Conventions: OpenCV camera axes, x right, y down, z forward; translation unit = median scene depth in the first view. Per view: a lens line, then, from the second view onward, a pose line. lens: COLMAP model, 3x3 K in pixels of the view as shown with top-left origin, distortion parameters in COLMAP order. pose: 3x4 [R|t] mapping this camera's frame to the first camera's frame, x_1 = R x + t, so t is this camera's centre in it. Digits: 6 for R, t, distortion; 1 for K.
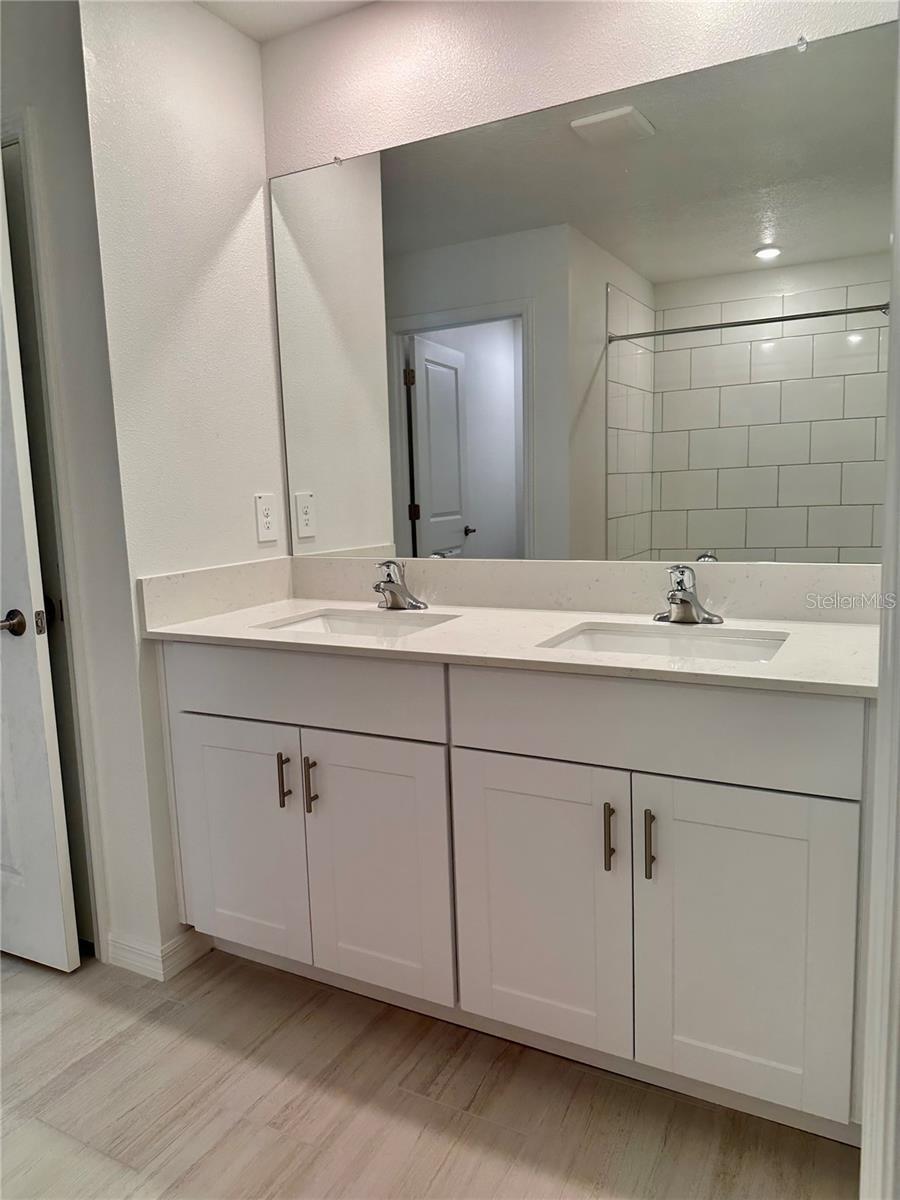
lens RADIAL K [[833.3, 0, 445.9], [0, 833.3, 602.3], [0, 0, 1]] dist [0.086029, -0.124411]
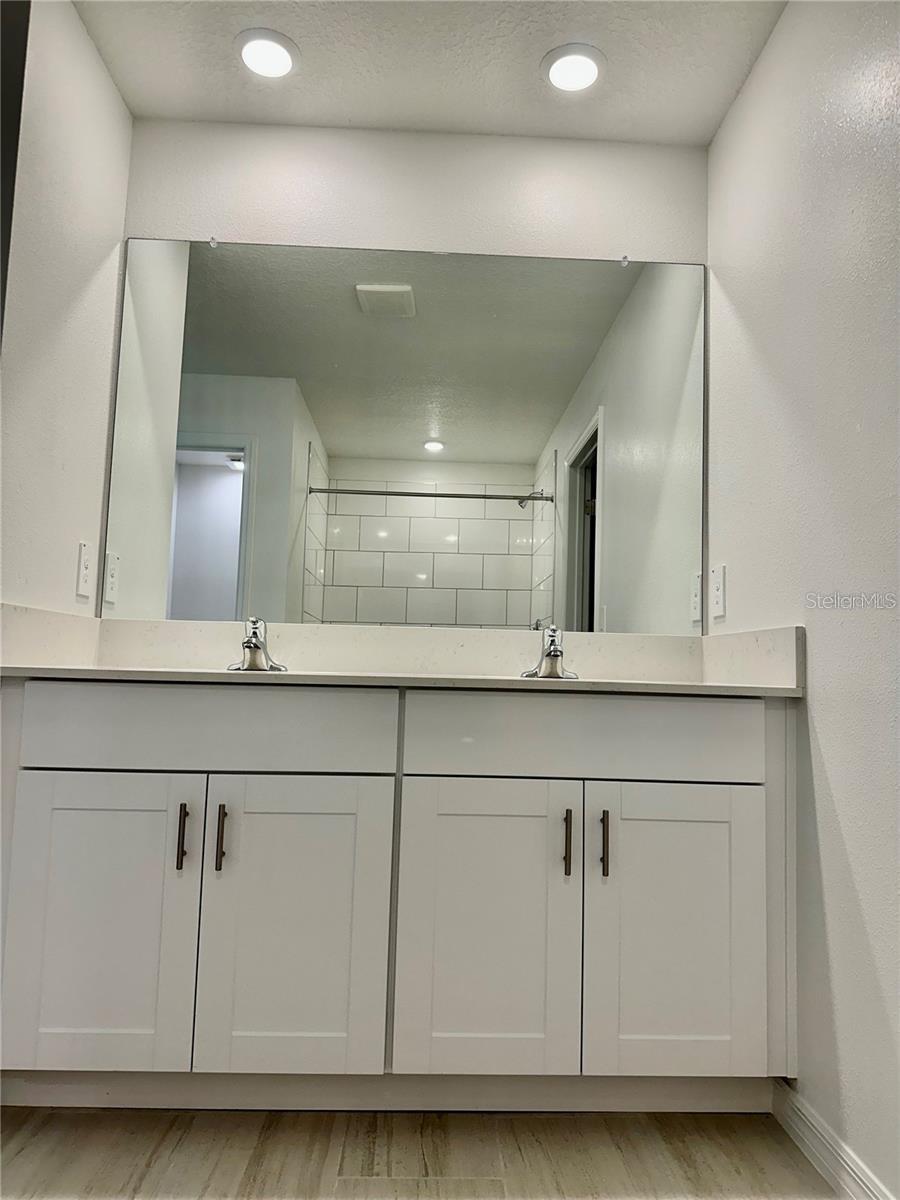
lens RADIAL K [[836.4, 0, 451.9], [0, 836.4, 602.3], [0, 0, 1]] dist [0.040478, -0.072488]
pose [[0.859623, 0.099866, 0.501074, -0.401901], [0.018644, 0.973927, -0.226094, 0.173495], [-0.510589, 0.203697, 0.835348, 0.087922]]
